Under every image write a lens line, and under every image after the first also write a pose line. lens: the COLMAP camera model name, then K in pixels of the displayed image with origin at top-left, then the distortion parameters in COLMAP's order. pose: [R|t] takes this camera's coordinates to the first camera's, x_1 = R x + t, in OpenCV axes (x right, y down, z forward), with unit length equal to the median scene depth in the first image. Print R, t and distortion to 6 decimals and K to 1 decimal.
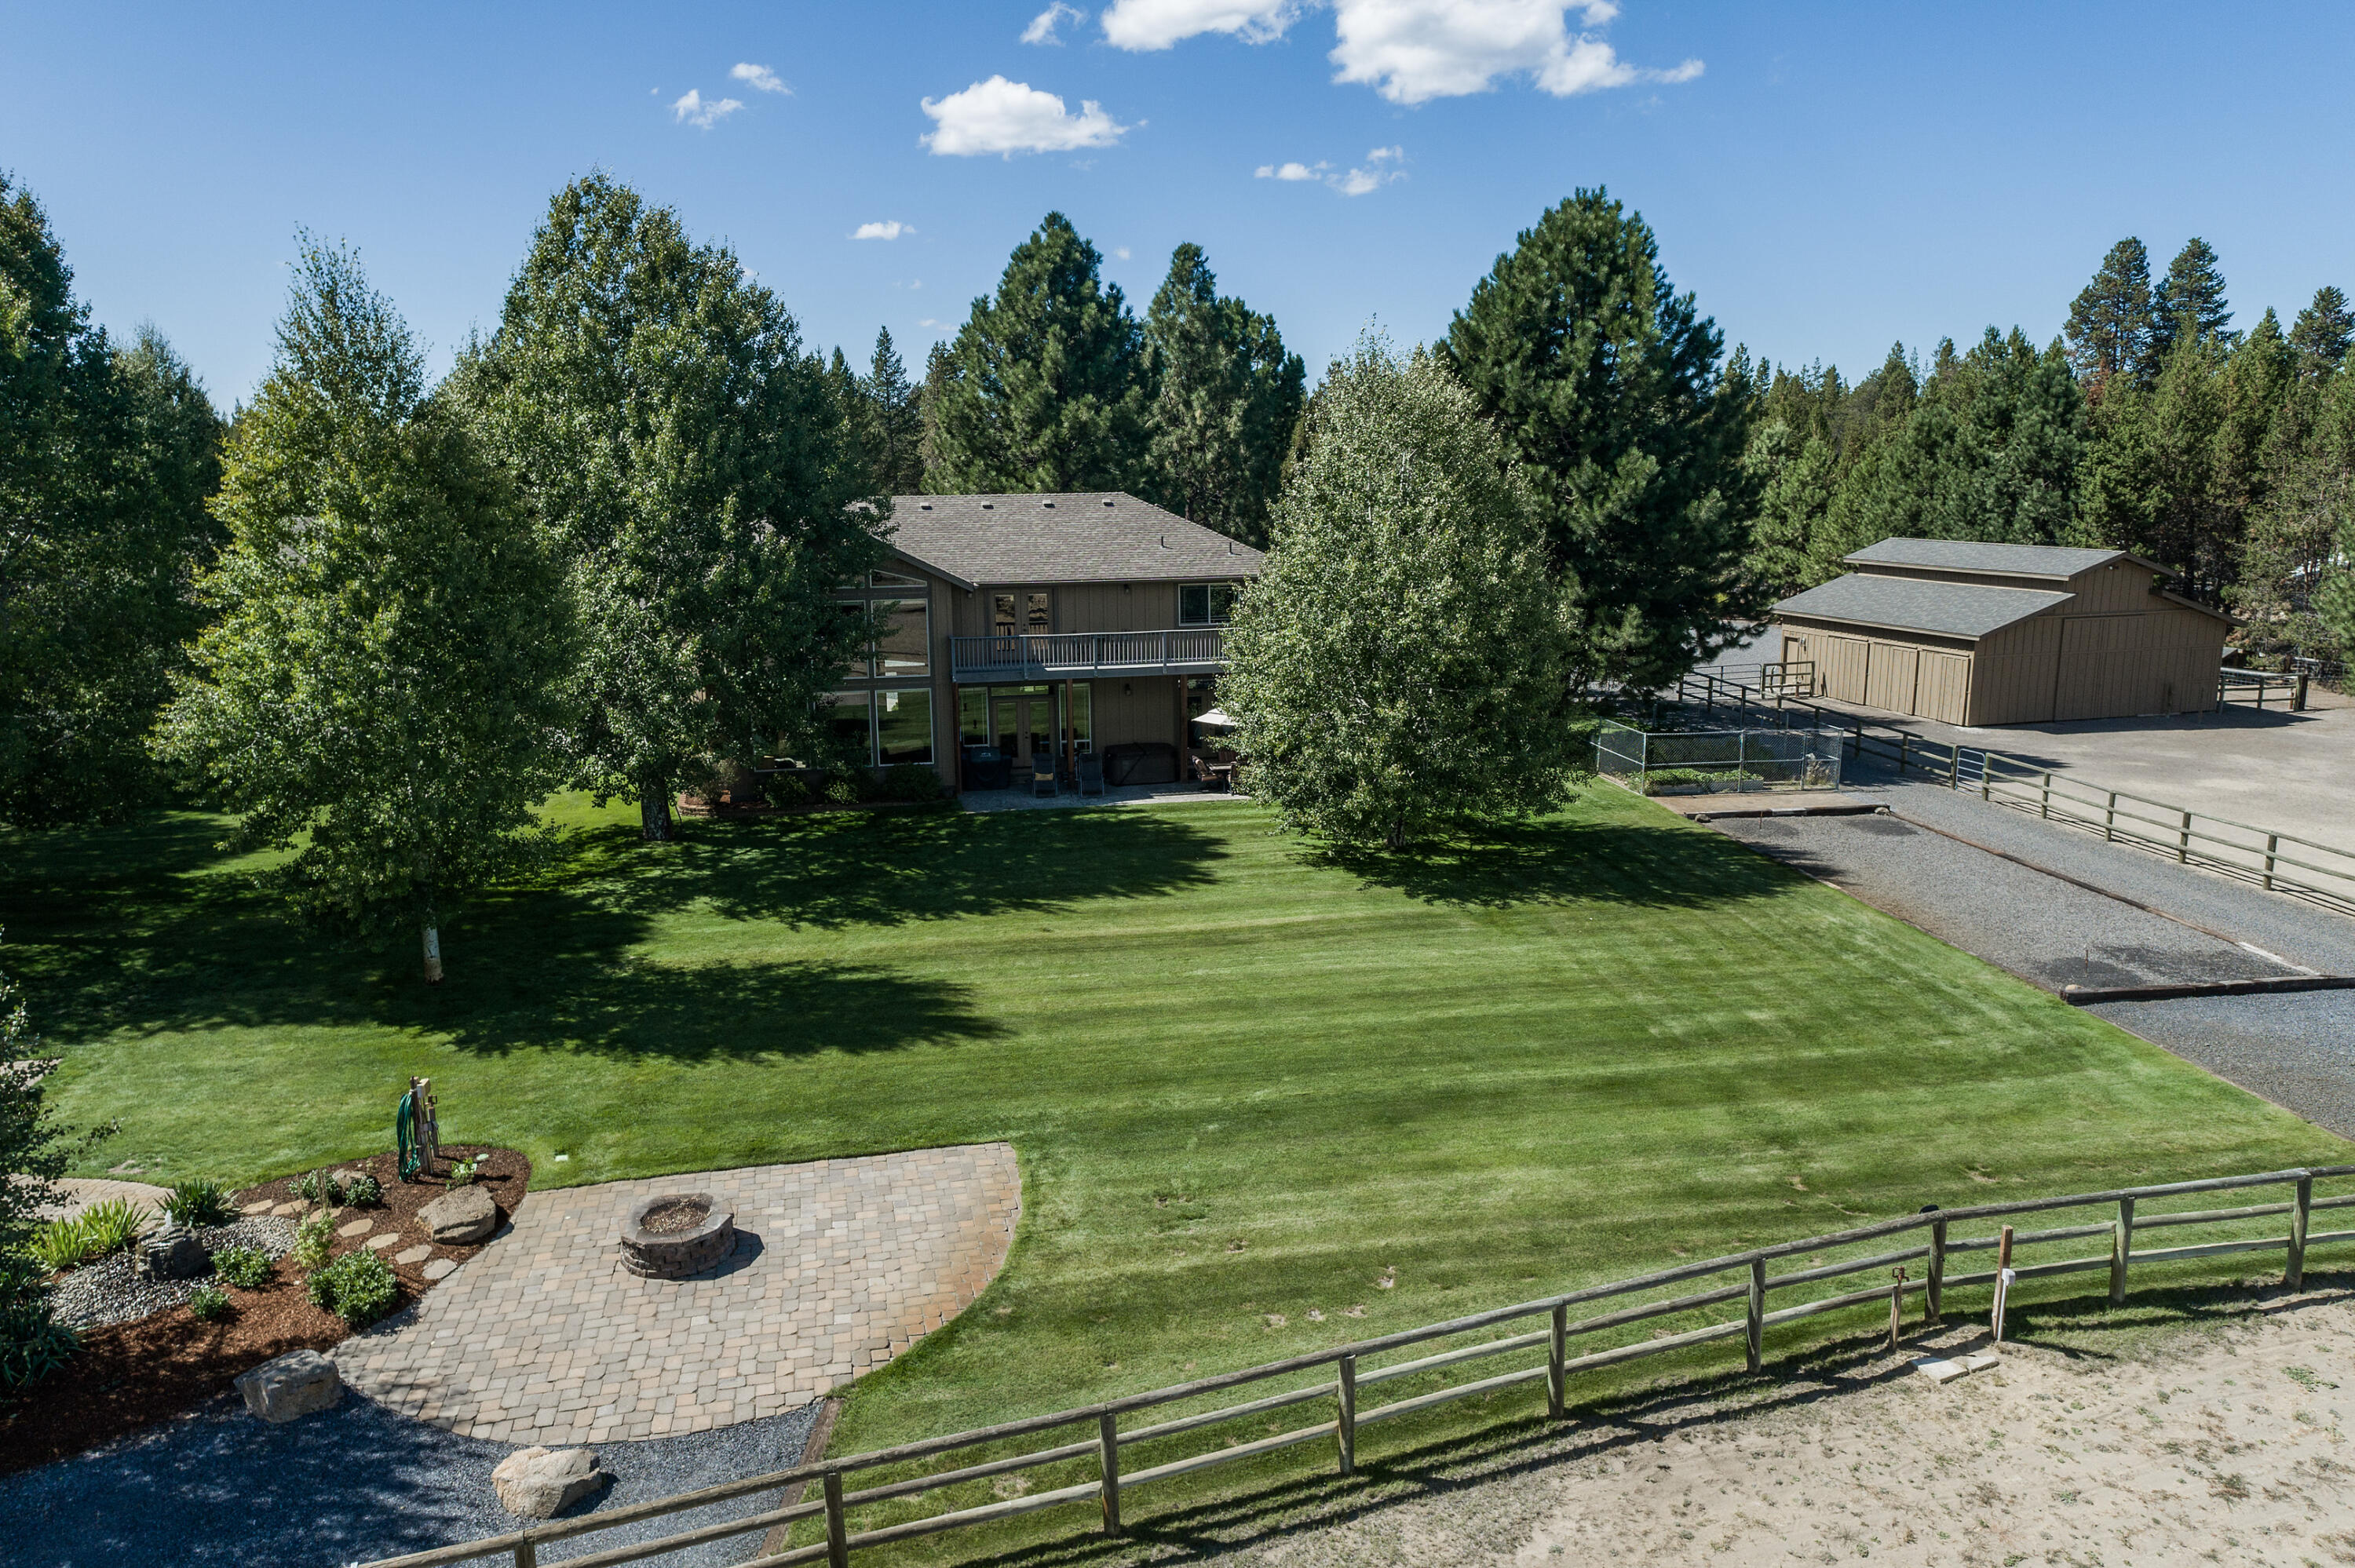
lens RADIAL K [[1614.8, 0, 1187.9], [0, 1614.8, 787.3], [0, 0, 1]] dist [0.015878, 0.001096]
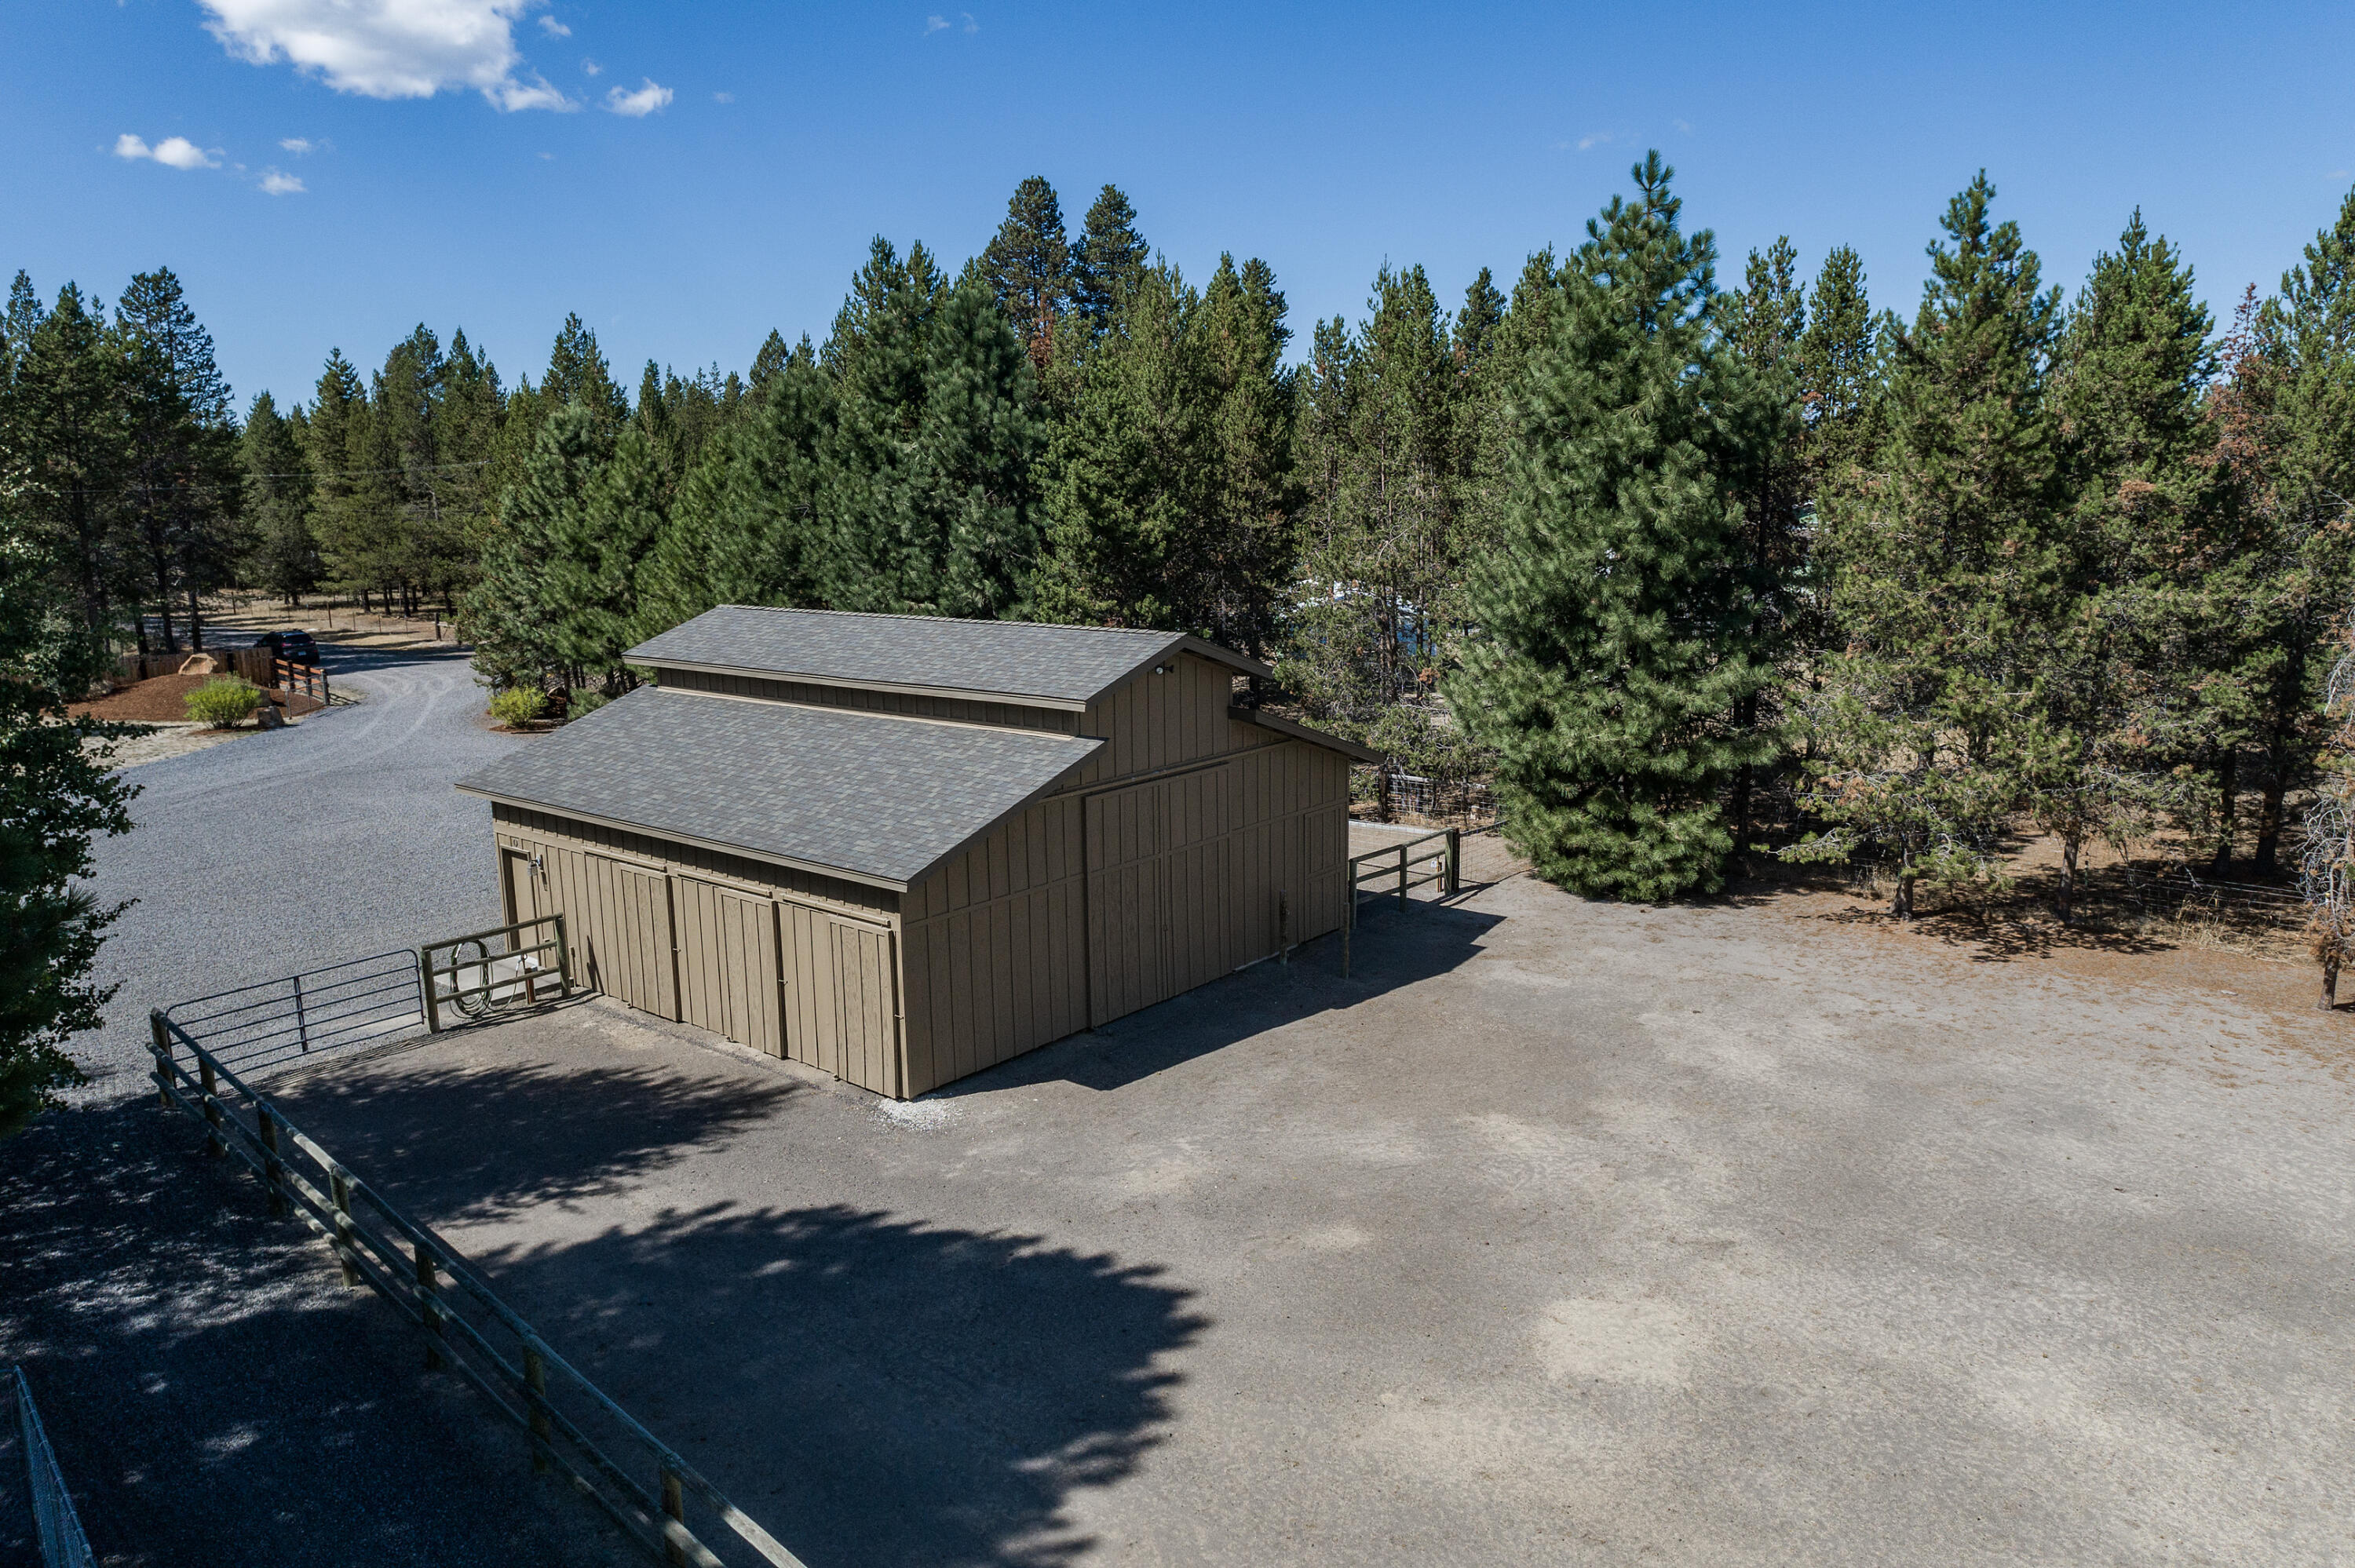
lens RADIAL K [[1614.8, 0, 1187.9], [0, 1614.8, 787.3], [0, 0, 1]] dist [0.015878, 0.001096]
pose [[0.818027, -0.111137, 0.564340, 0.248621], [0.121623, 0.992392, 0.019139, -0.085372], [-0.562174, 0.052980, 0.825321, 0.487630]]
